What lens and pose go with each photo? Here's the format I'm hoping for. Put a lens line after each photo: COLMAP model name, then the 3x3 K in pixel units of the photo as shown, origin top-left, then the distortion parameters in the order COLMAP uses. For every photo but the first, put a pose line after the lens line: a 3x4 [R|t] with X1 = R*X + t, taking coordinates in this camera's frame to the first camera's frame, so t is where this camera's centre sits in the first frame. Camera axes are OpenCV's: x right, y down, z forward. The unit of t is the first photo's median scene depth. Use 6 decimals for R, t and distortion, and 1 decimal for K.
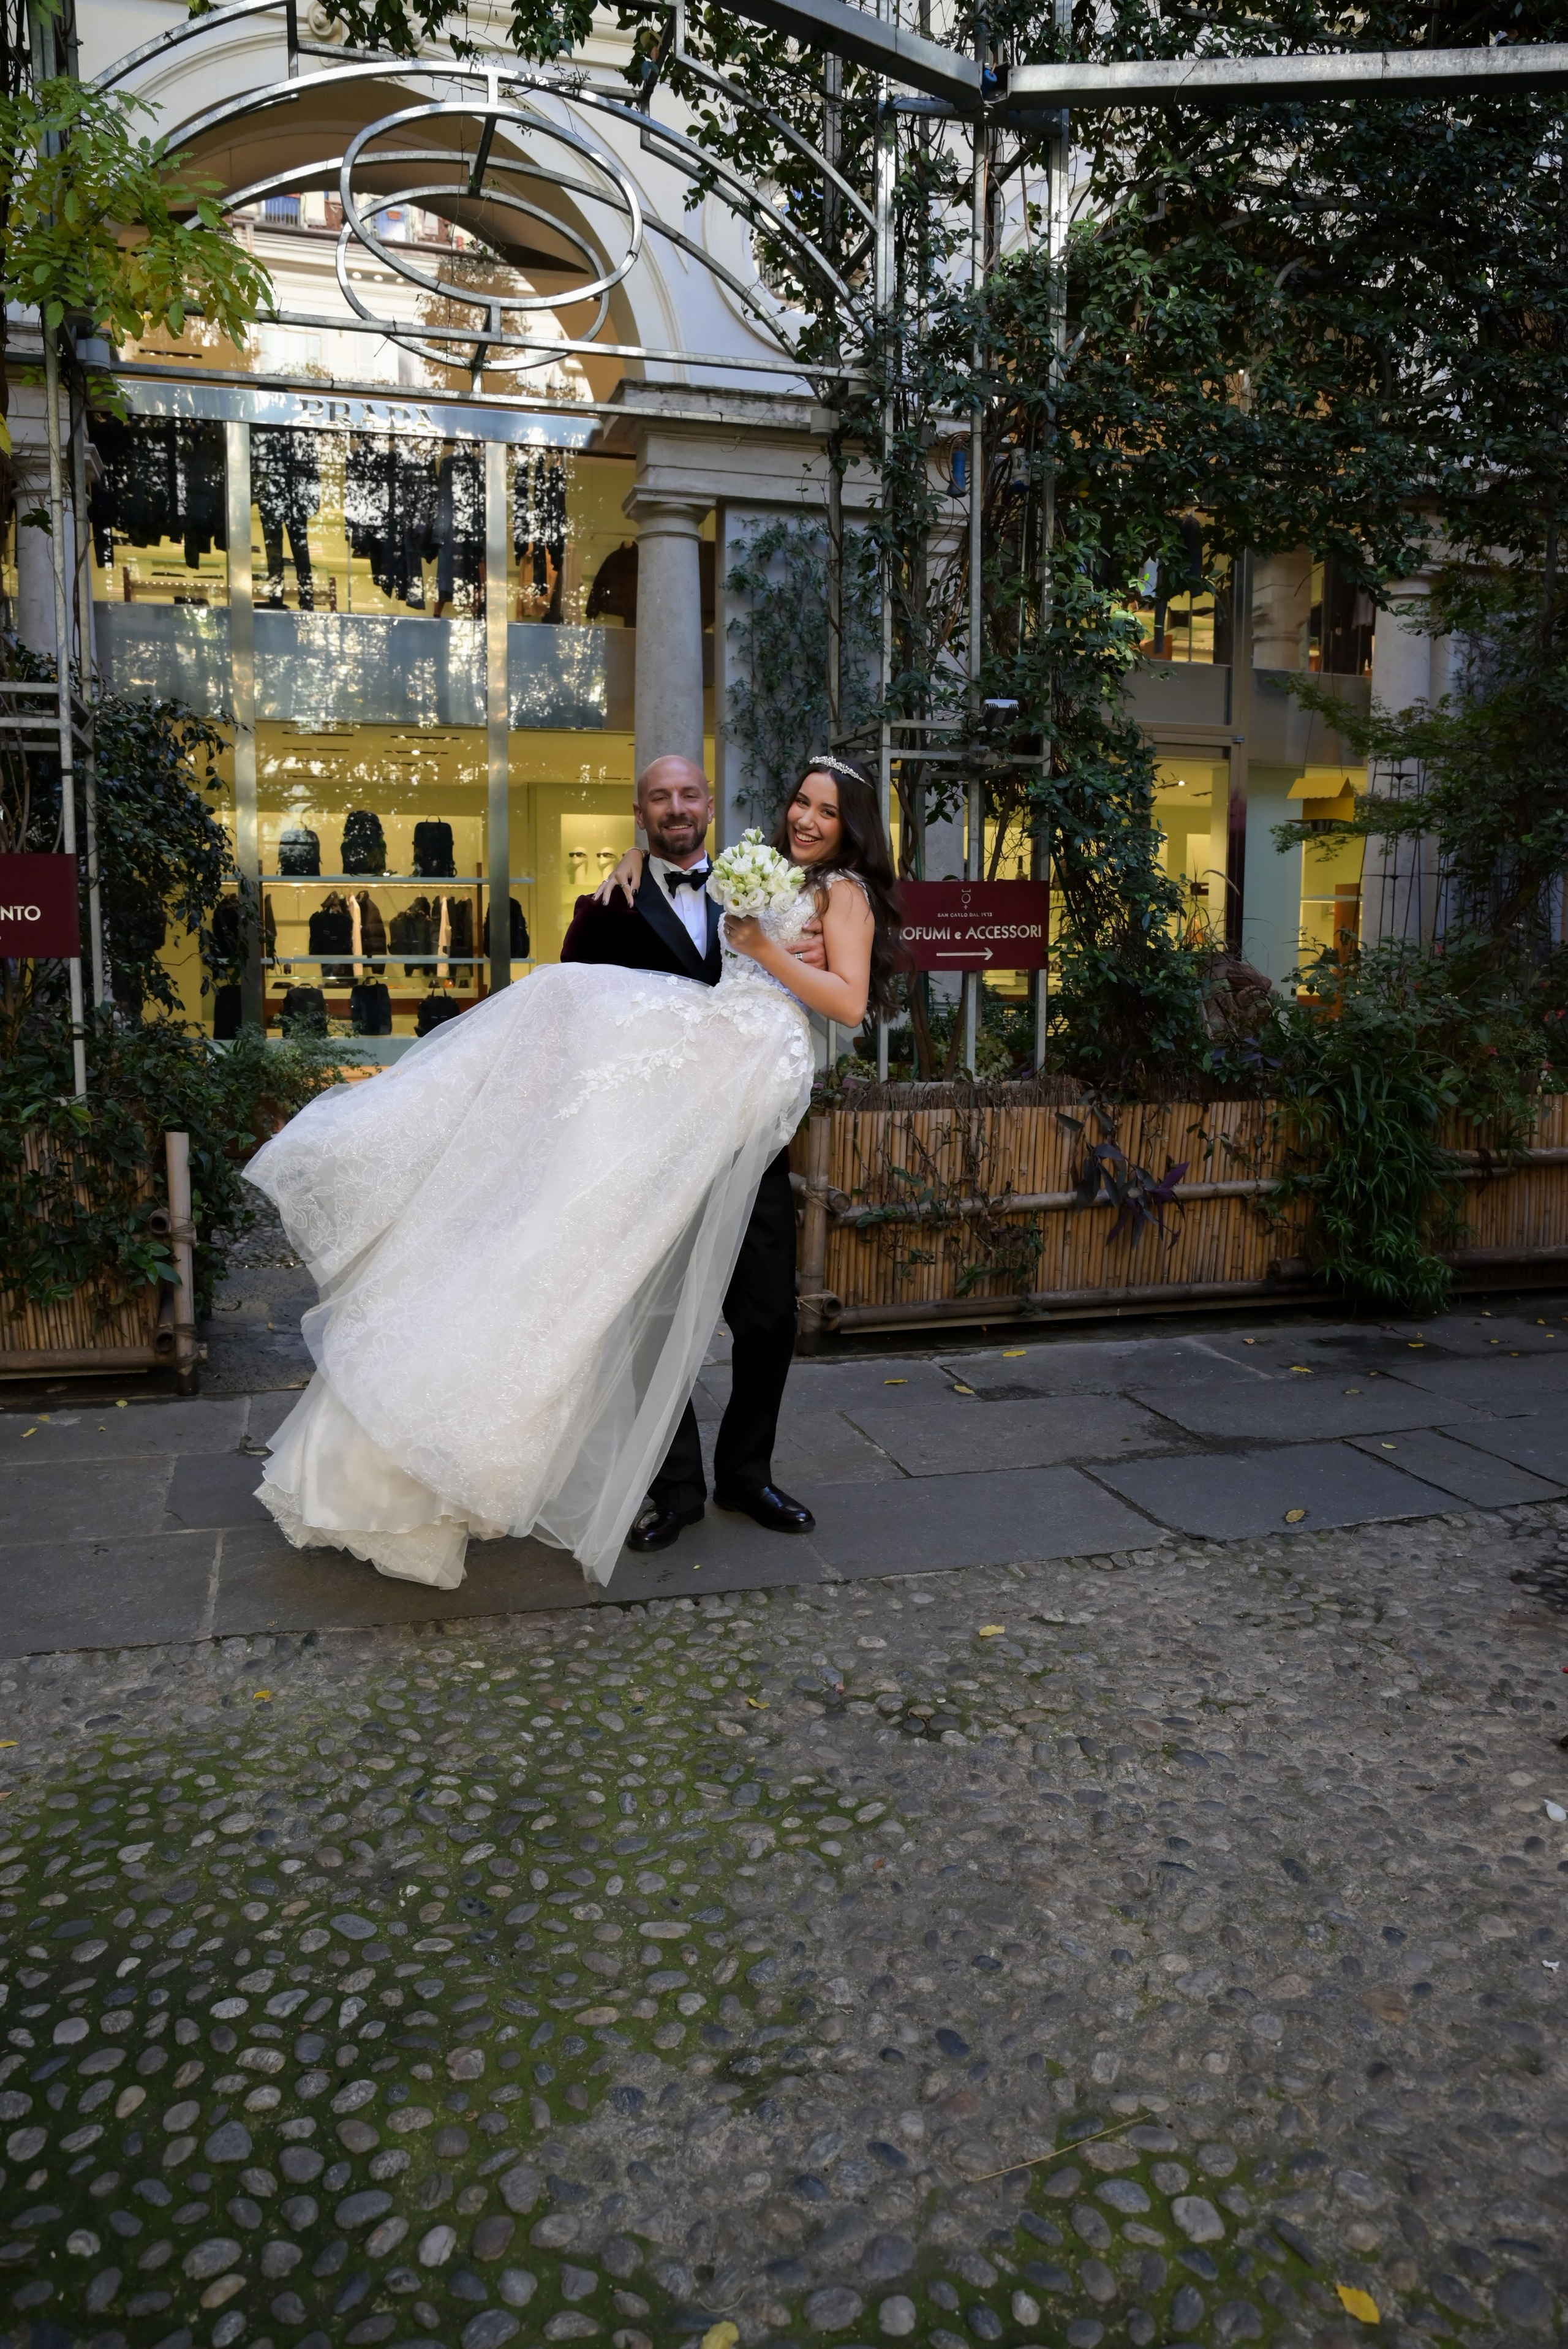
lens RADIAL K [[1681.7, 0, 808.1], [0, 1681.7, 1156.3], [0, 0, 1]] dist [-0.081177, 0.052759]
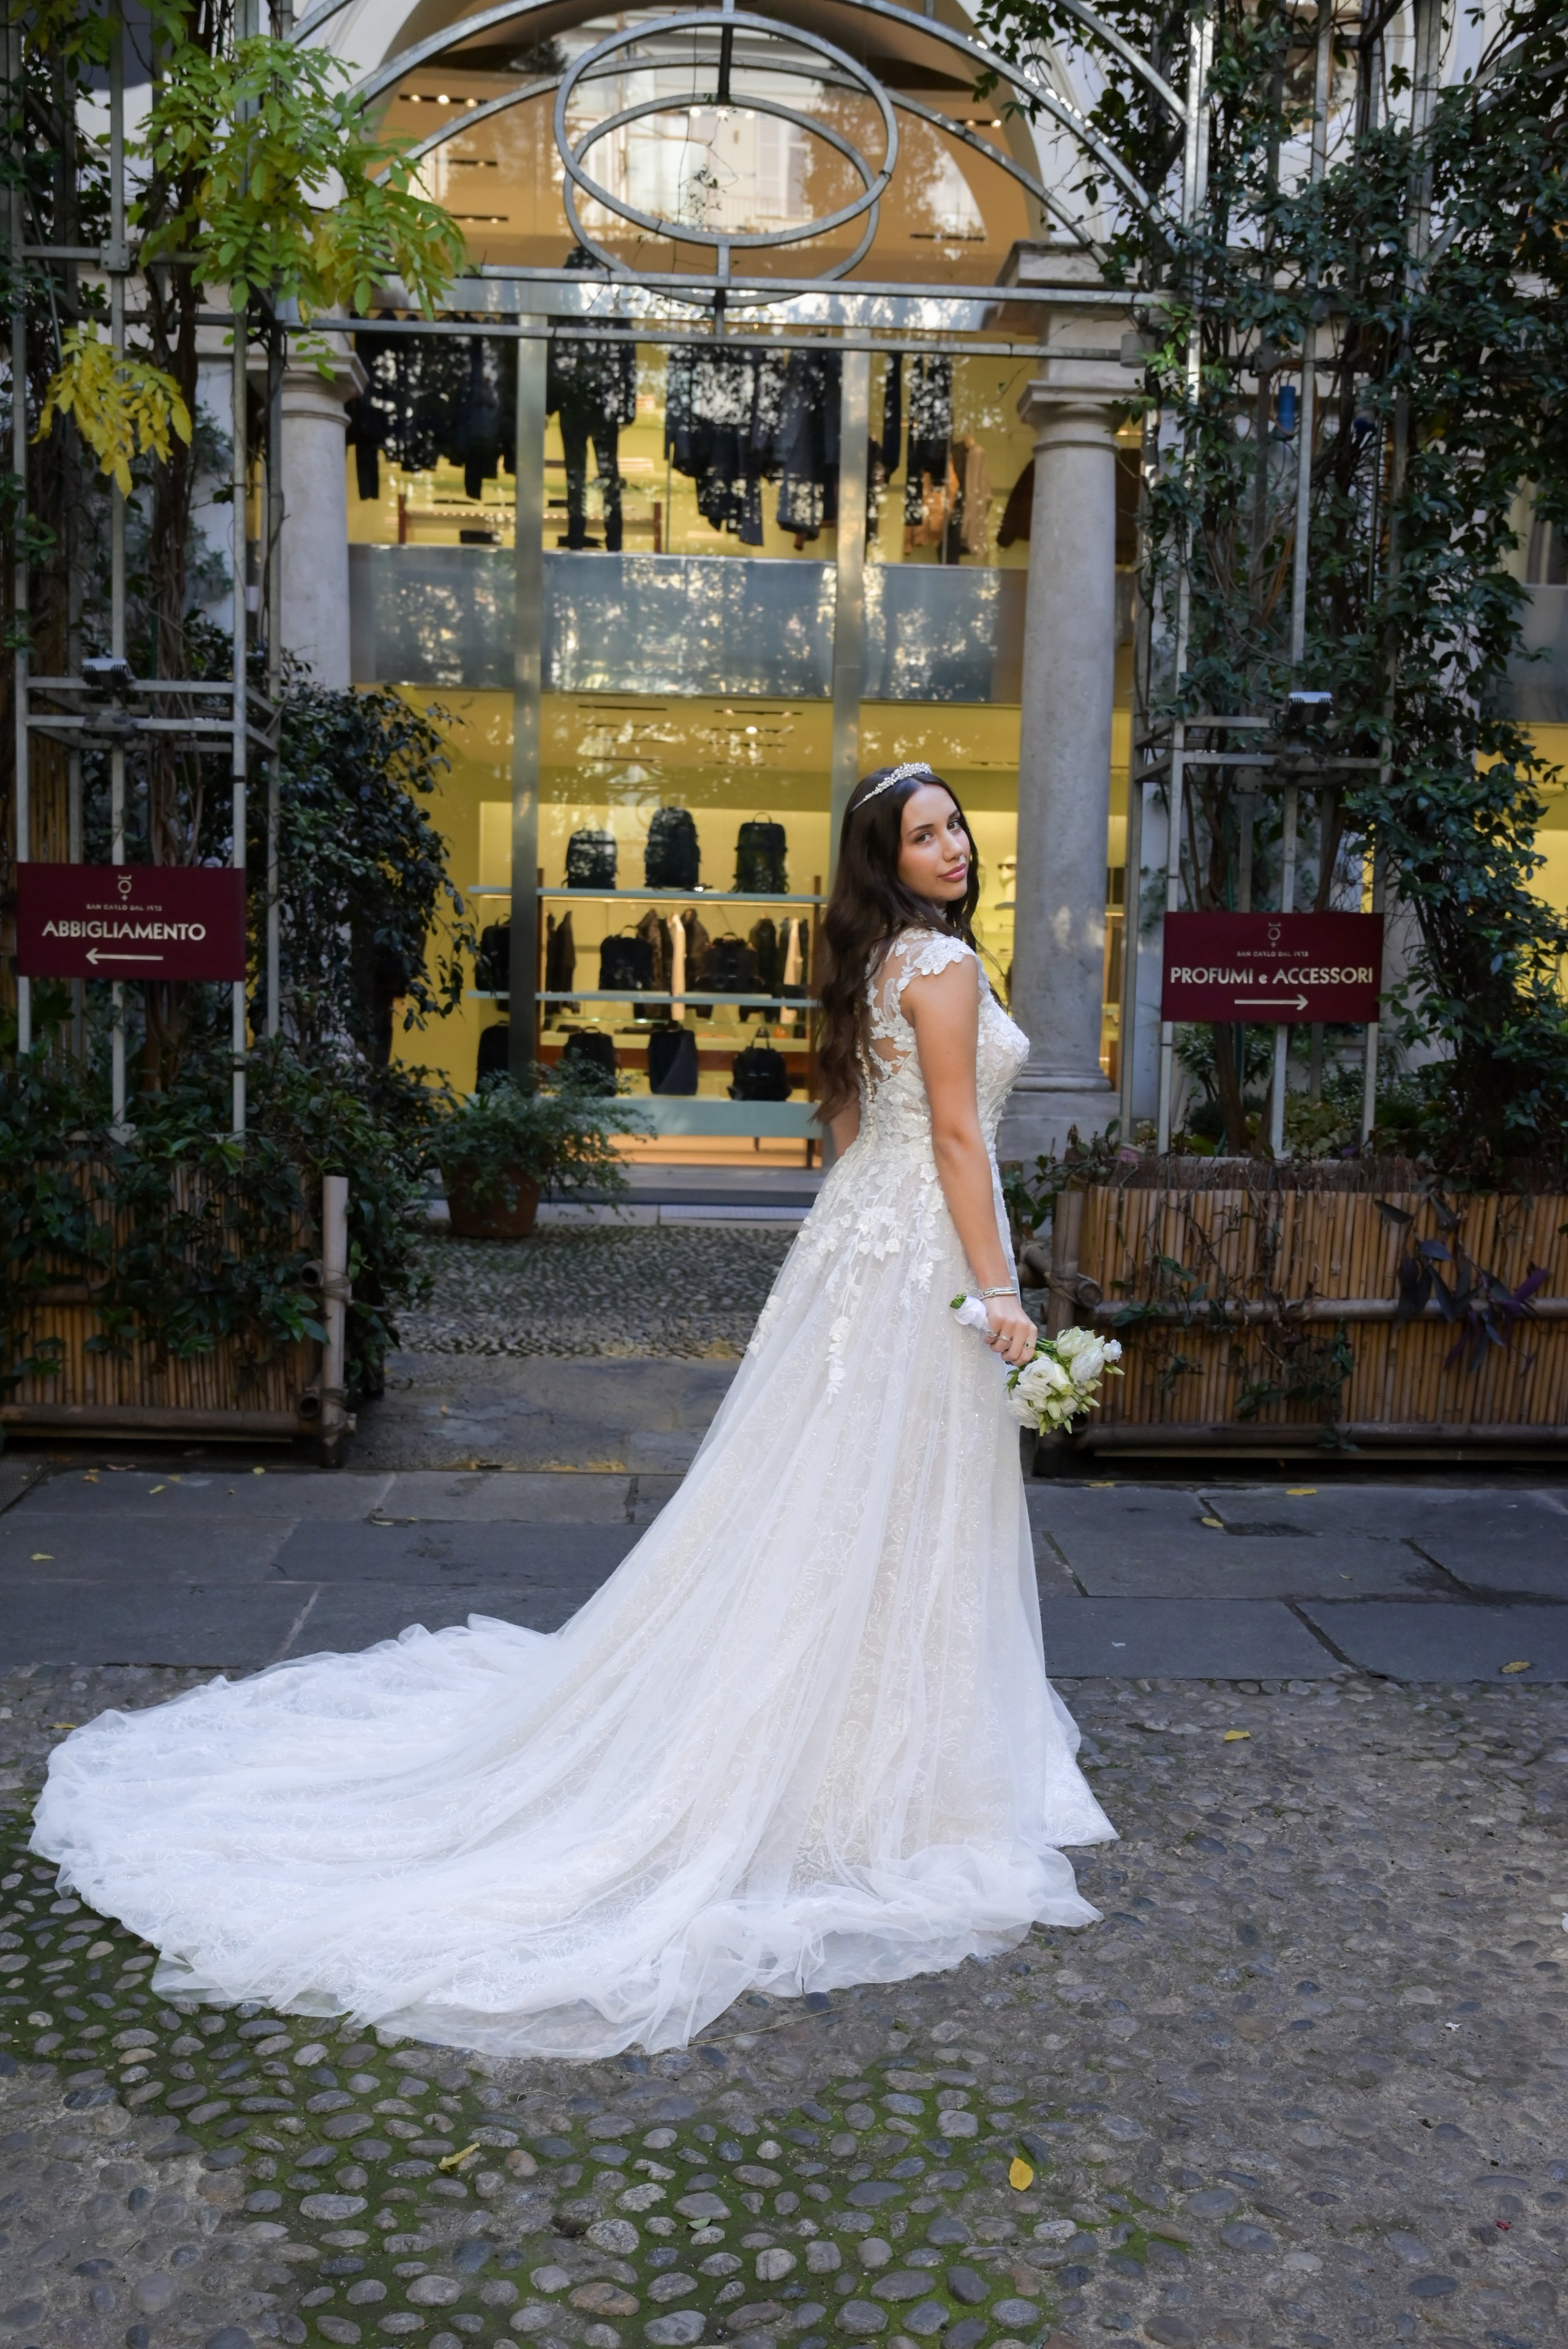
lens RADIAL K [[2308.6, 0, 778.5], [0, 2308.6, 1195.9], [0, 0, 1]] dist [-0.016174, 0.000000]
pose [[0.974831, 0.038797, -0.219542, 0.121598], [-0.046535, 0.998461, -0.030183, 0.020924], [0.218033, 0.039640, 0.975136, -0.158267]]
